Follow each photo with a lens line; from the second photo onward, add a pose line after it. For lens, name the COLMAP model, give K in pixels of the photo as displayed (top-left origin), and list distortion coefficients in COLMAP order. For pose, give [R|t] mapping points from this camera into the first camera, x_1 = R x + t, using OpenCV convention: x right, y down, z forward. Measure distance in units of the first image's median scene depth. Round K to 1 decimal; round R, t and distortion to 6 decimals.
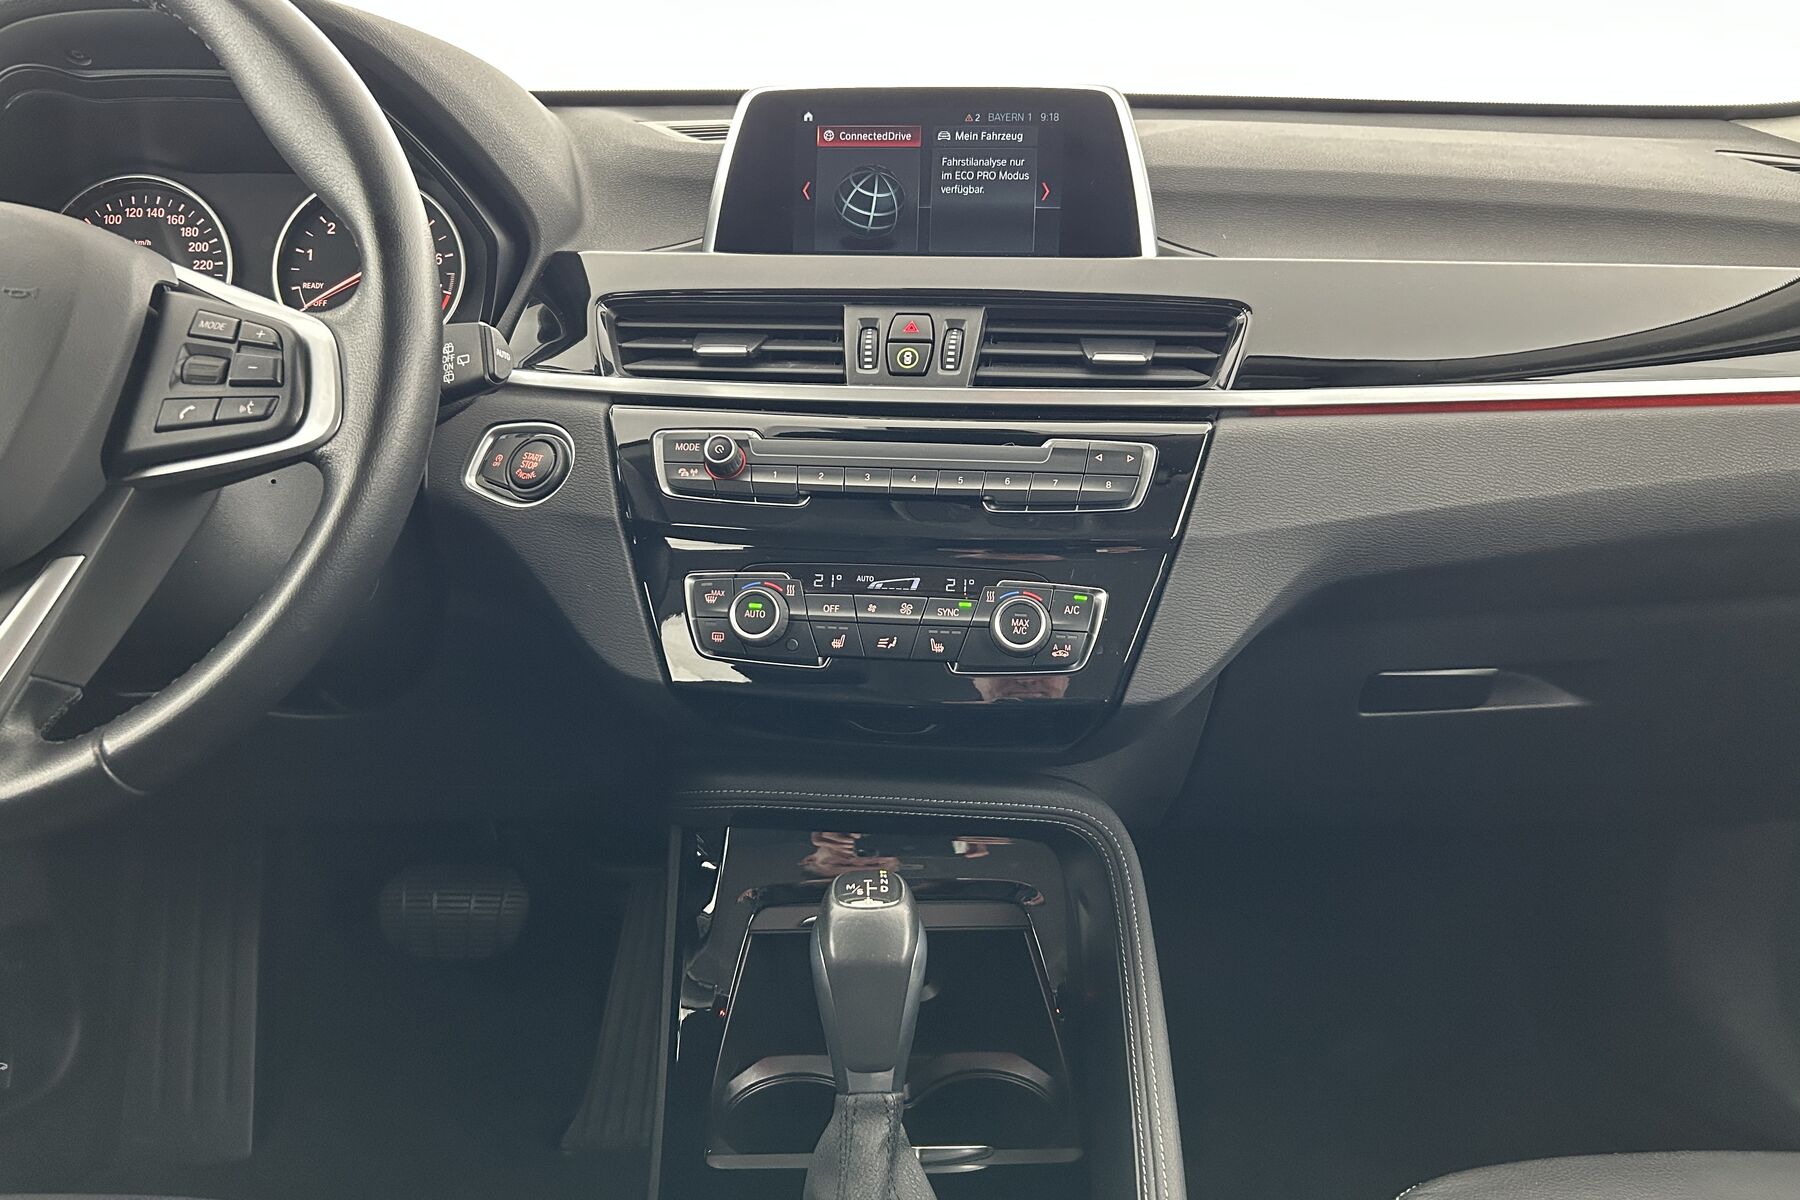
lens RADIAL K [[1384.1, 0, 944.8], [0, 1384.1, 626.4], [0, 0, 1]] dist [0.050786, -0.072552]
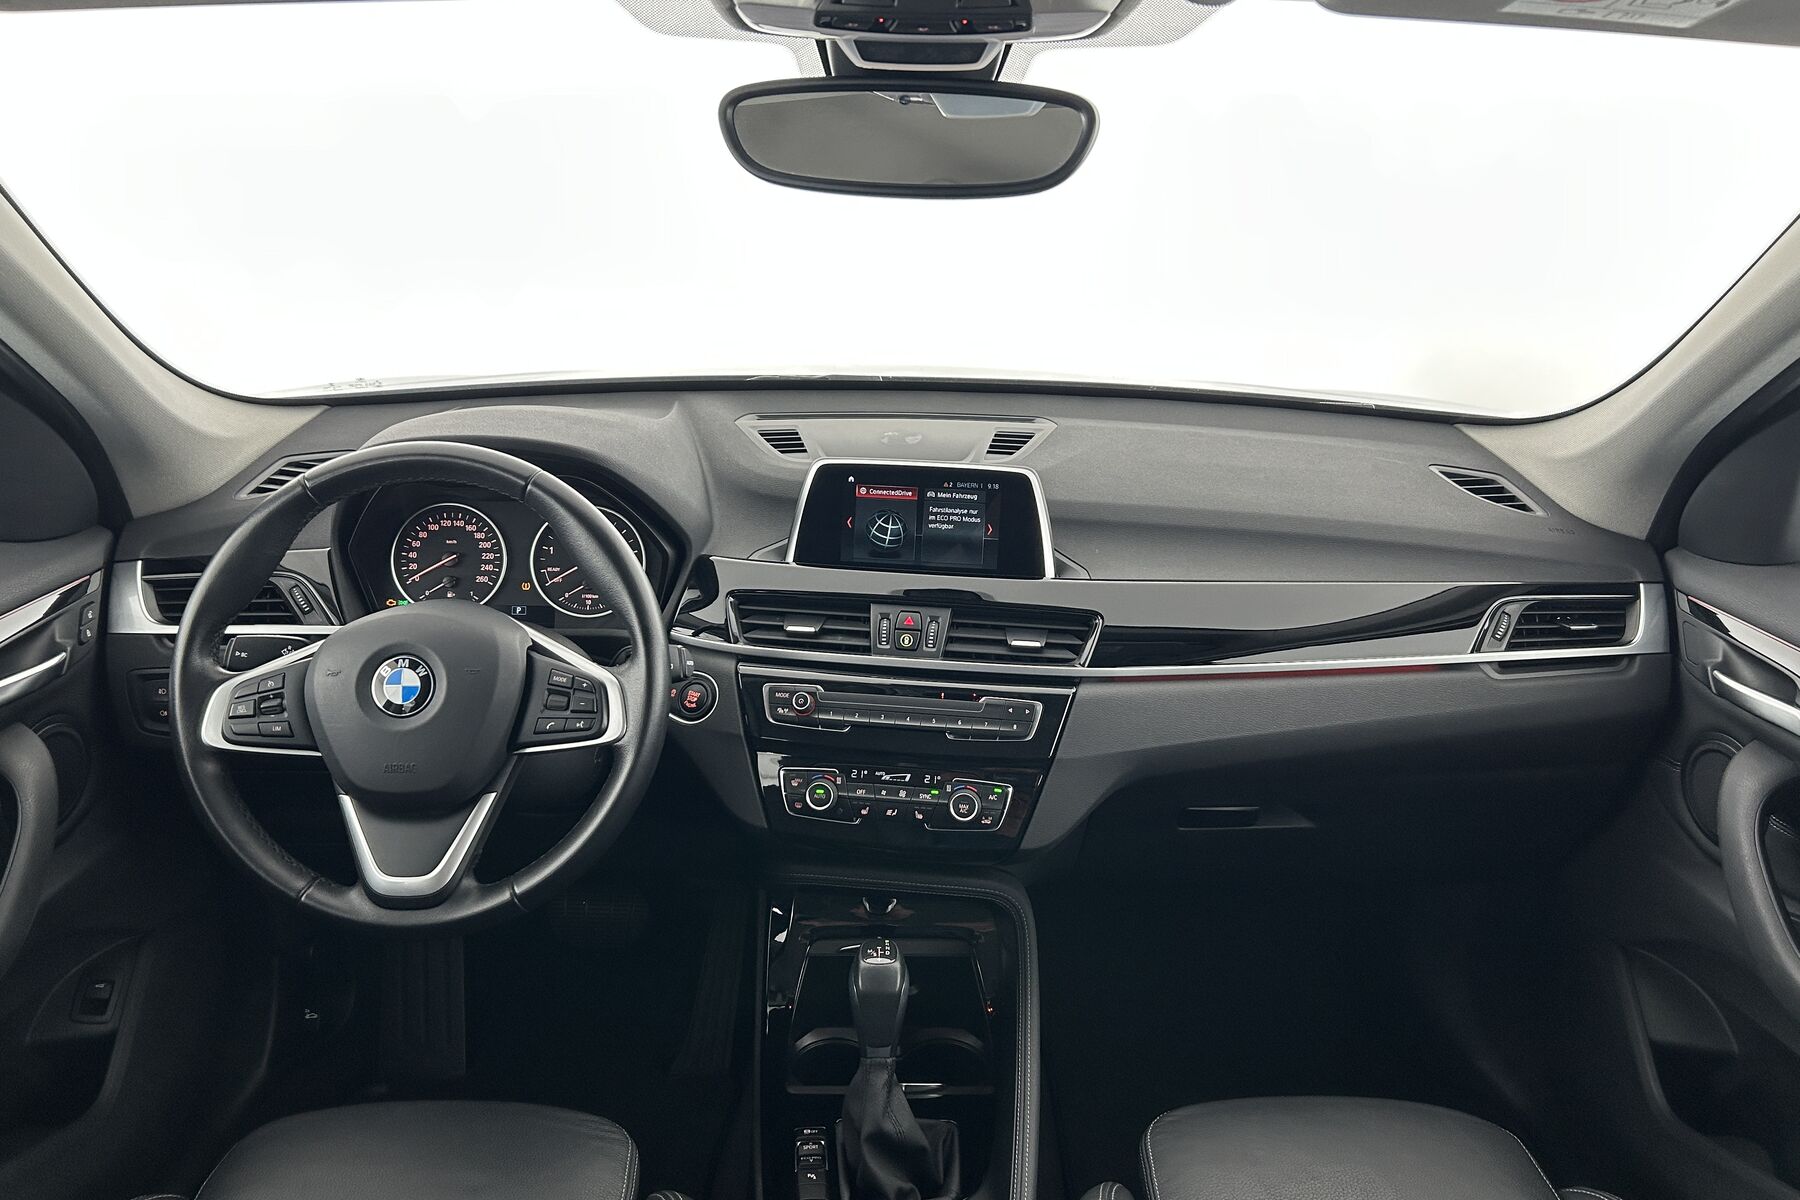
lens RADIAL K [[1391.8, 0, 952.8], [0, 1391.8, 617.1], [0, 0, 1]] dist [0.060175, -0.075205]
pose [[0.999810, 0.019485, 0.000047, 0.031510], [-0.019466, 0.998737, 0.046323, -0.308572], [0.000855, -0.046316, 0.998926, -0.766642]]
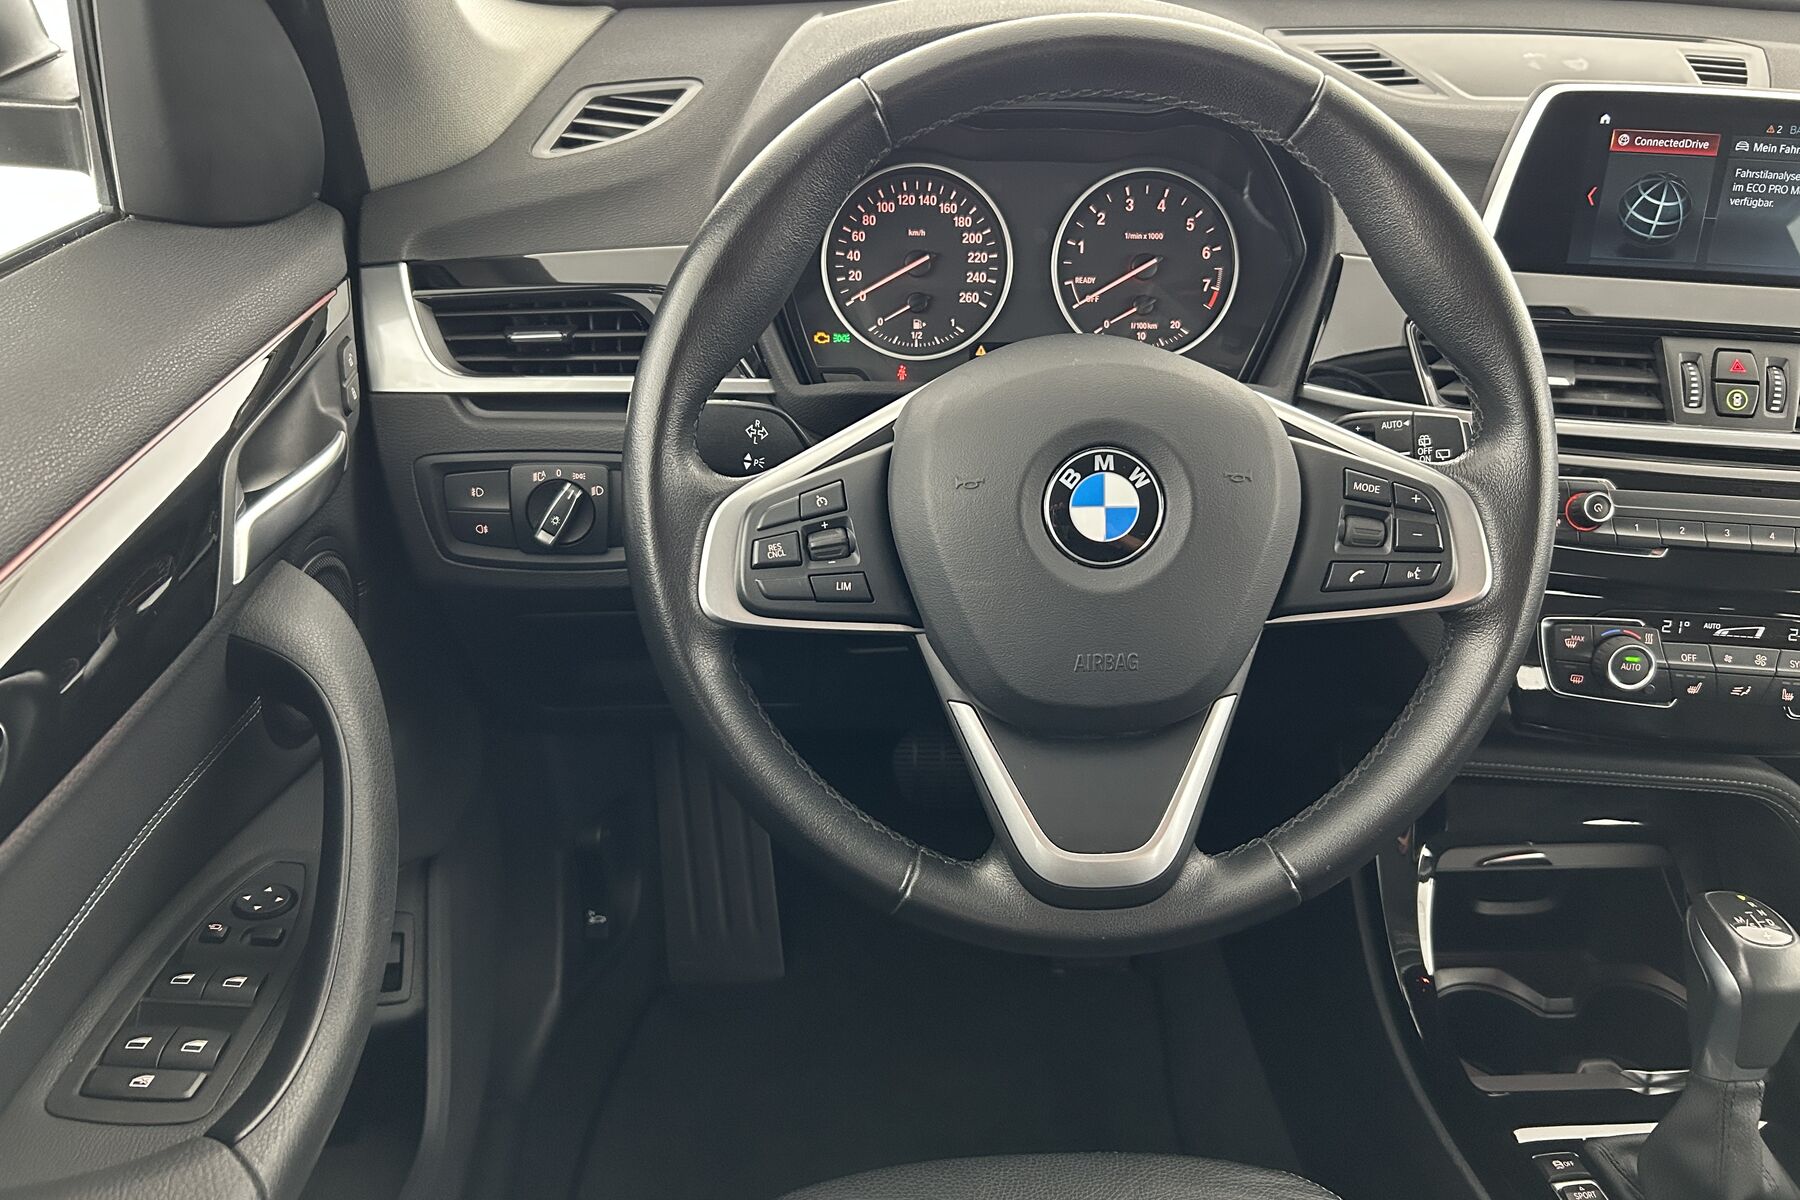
lens RADIAL K [[1384.1, 0, 944.8], [0, 1384.1, 626.4], [0, 0, 1]] dist [0.050786, -0.072552]
pose [[0.998764, 0.007293, 0.049171, -0.676885], [-0.019109, 0.969497, 0.244355, -0.275871], [-0.045889, -0.244993, 0.968438, -0.031066]]
